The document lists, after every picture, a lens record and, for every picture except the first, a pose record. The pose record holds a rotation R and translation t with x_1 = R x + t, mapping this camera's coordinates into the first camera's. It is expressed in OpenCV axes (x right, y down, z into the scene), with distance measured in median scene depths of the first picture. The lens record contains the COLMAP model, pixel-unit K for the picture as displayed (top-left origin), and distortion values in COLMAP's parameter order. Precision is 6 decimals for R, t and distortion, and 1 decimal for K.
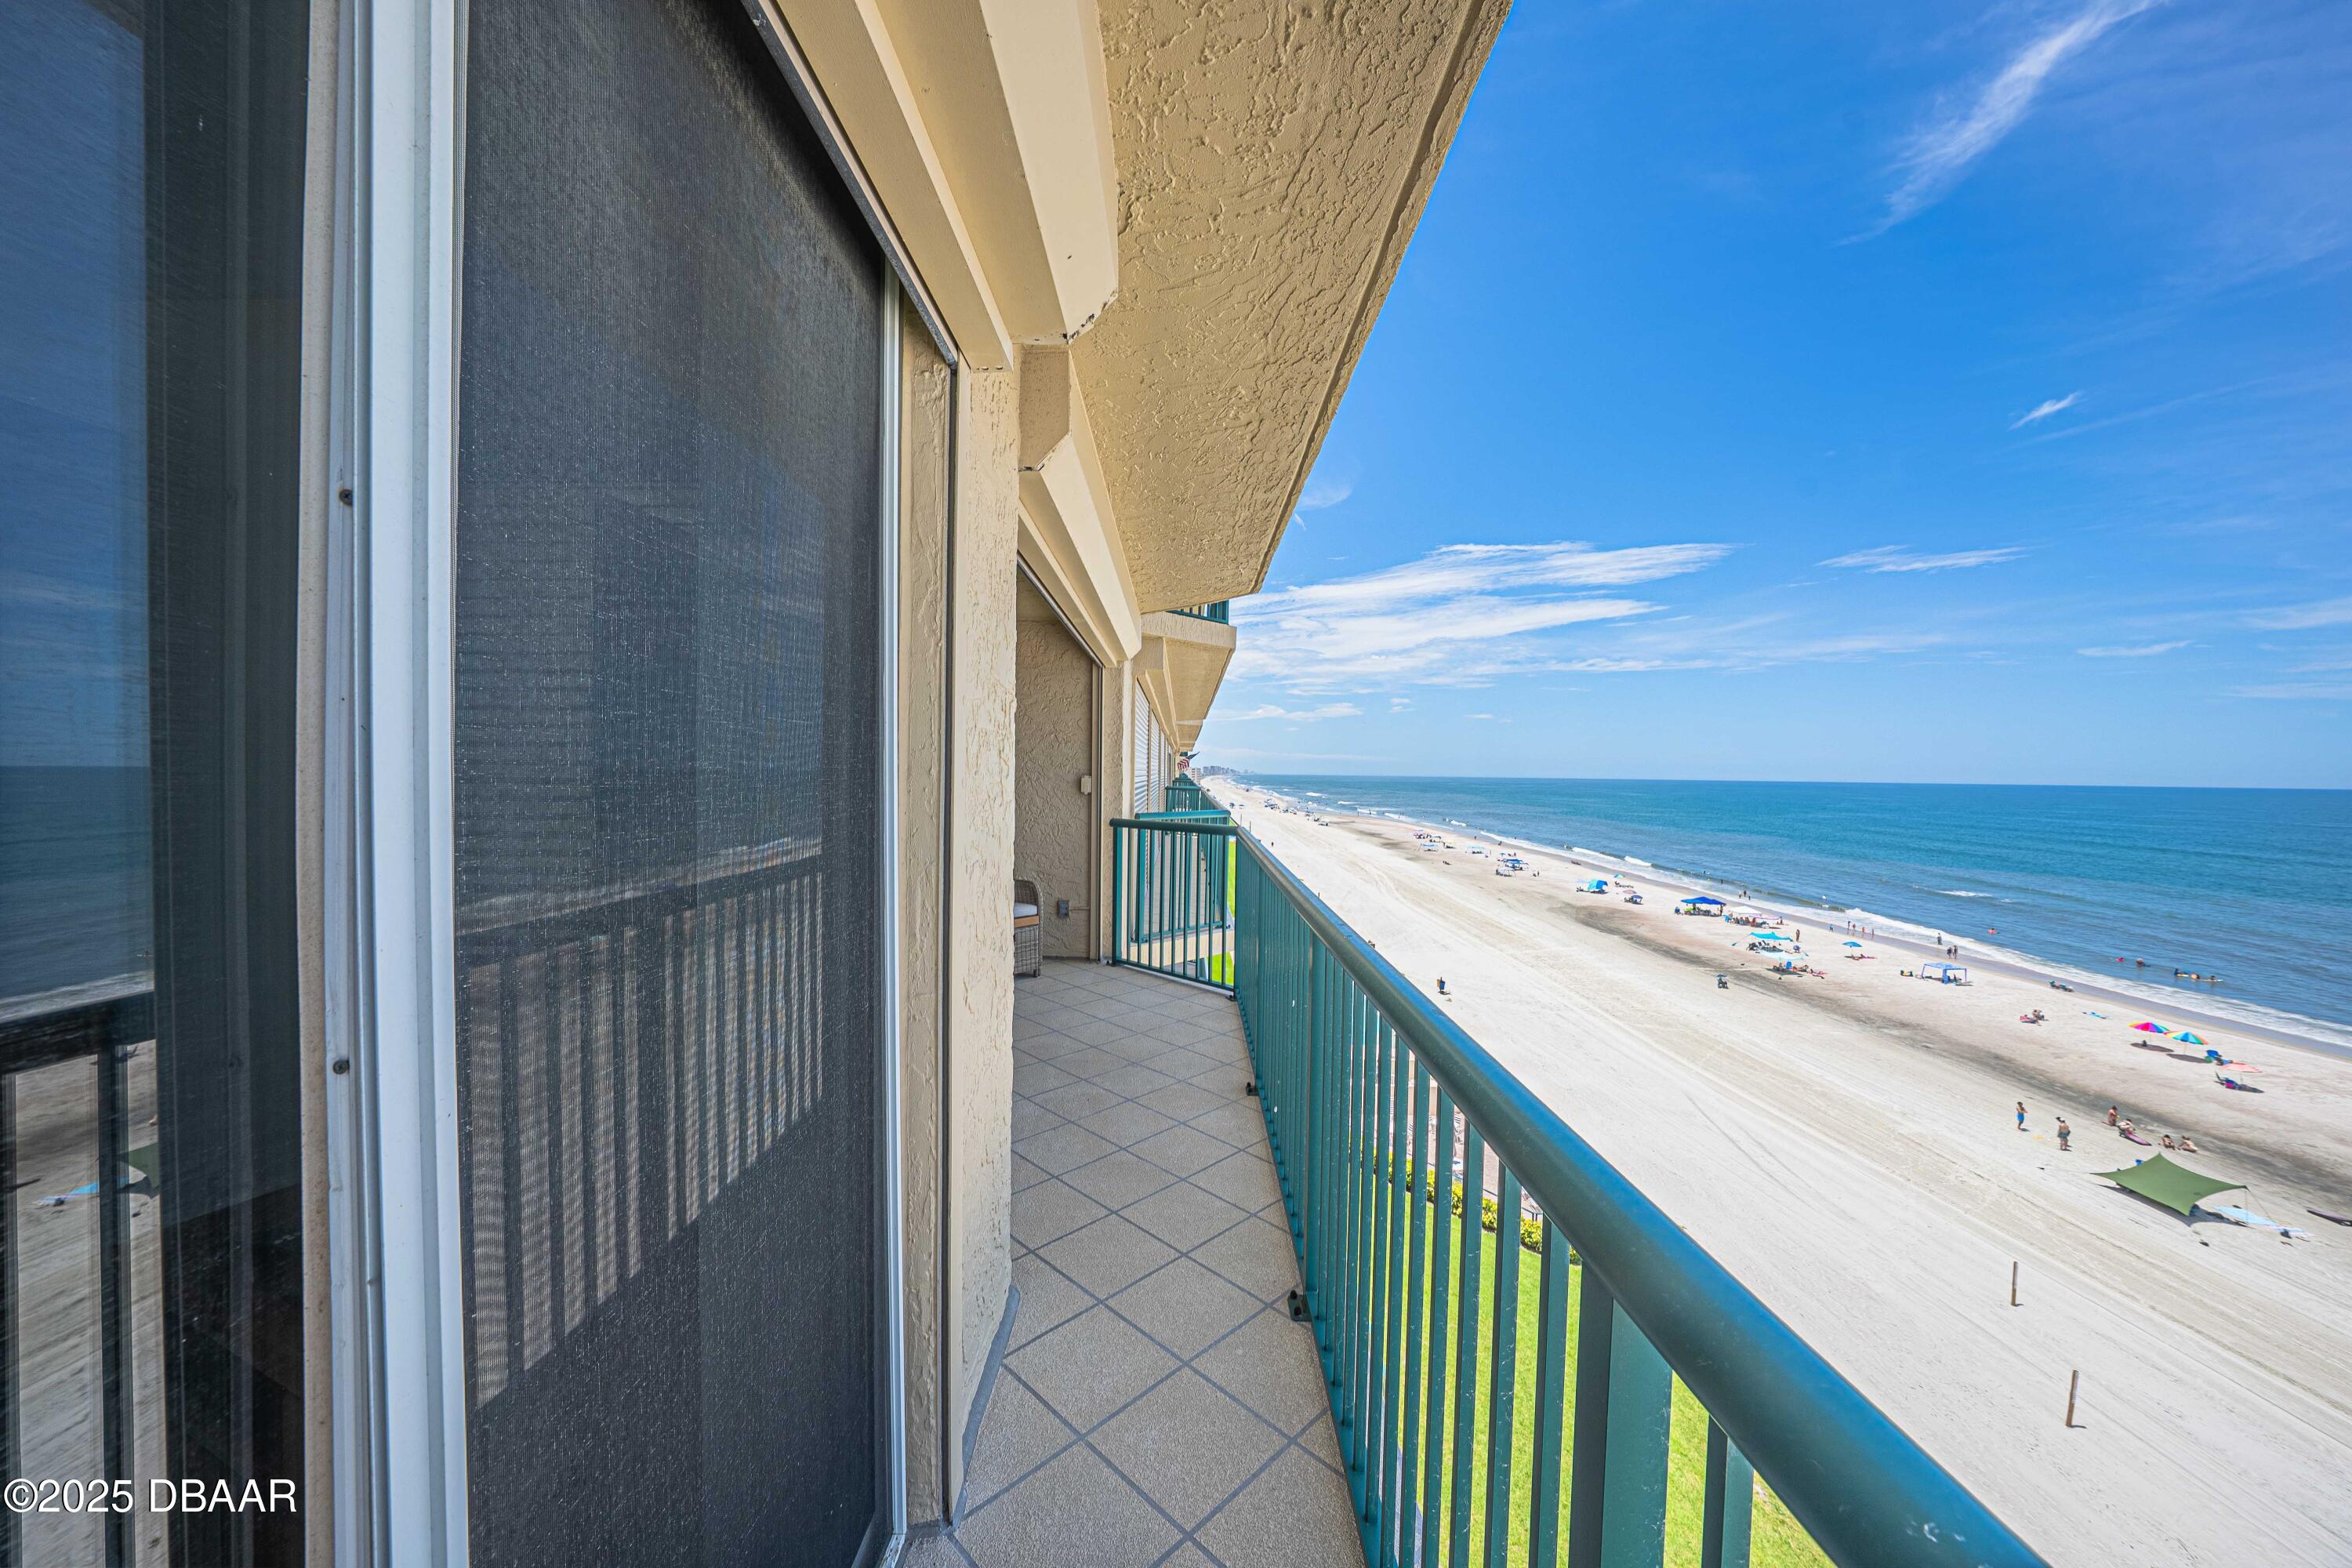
lens RADIAL K [[803.4, 0, 1175.9], [0, 803.4, 780.3], [0, 0, 1]] dist [0.005288, -0.000111]
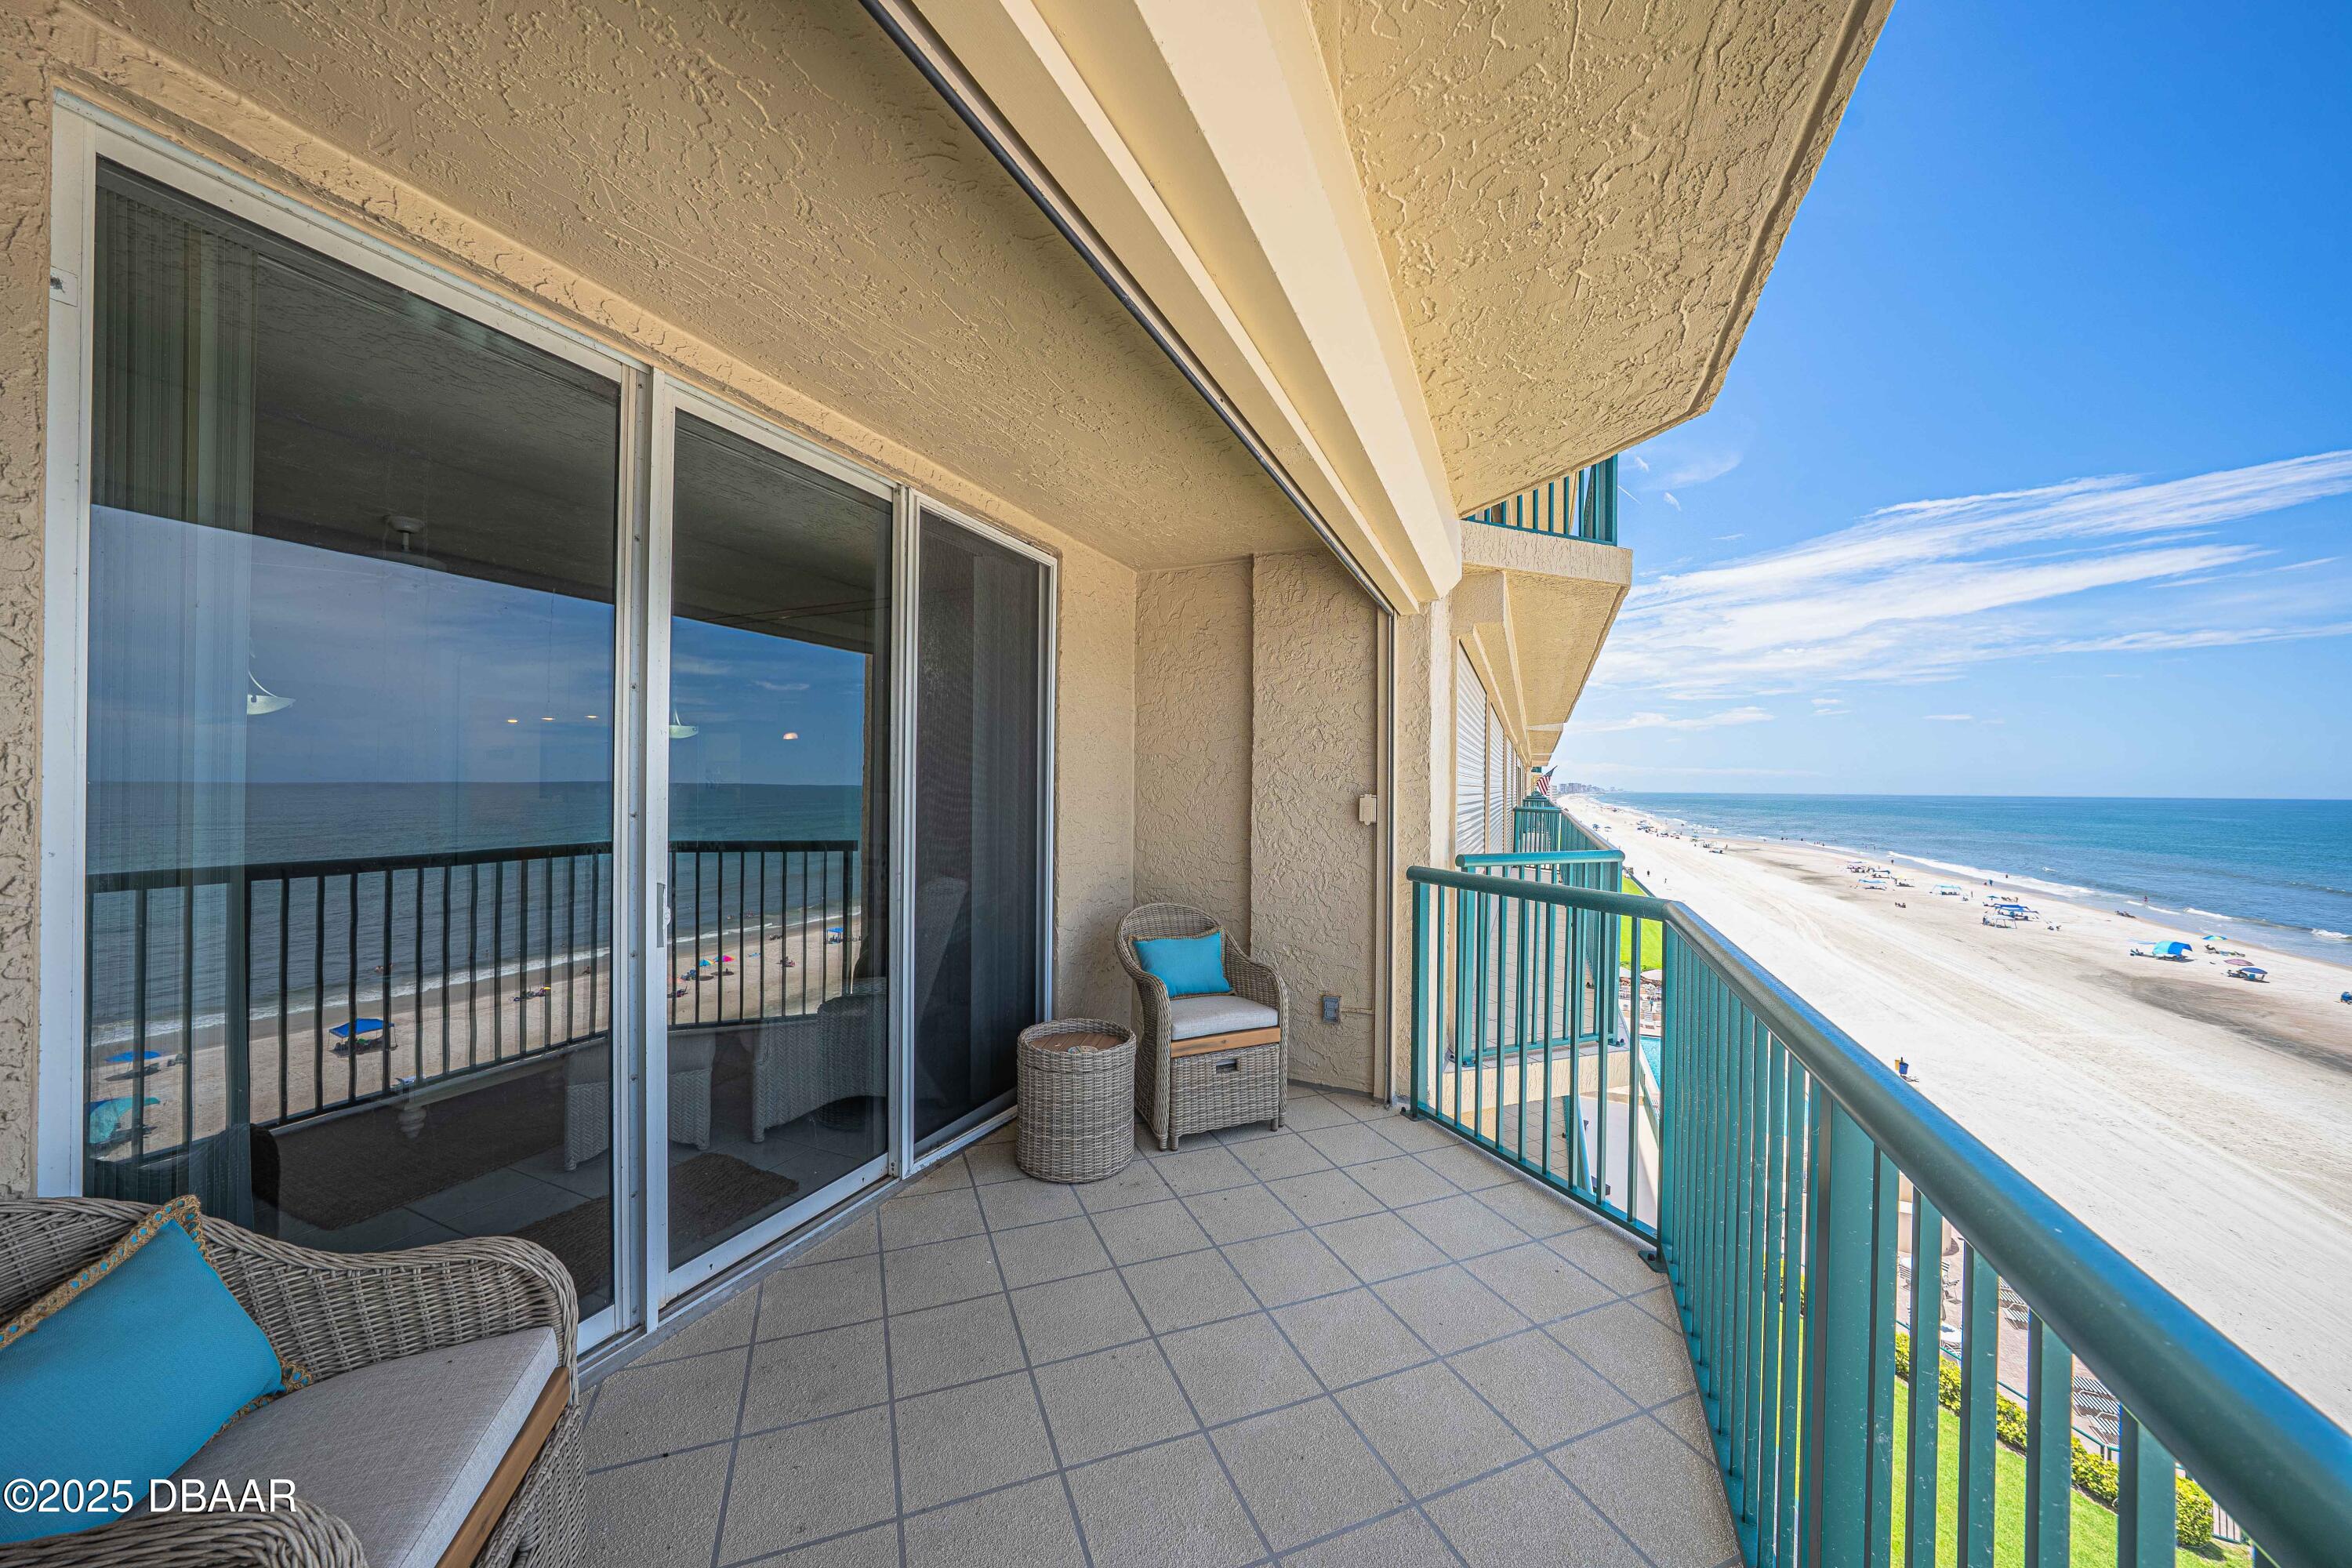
lens RADIAL K [[815.2, 0, 1176.0], [0, 815.2, 784.0], [0, 0, 1]] dist [-0.034578, 0.007339]
pose [[0.917360, -0.006775, -0.398000, 0.000205], [-0.000613, 0.999830, -0.018434, -0.001037], [0.398057, 0.017155, 0.917200, 0.186763]]
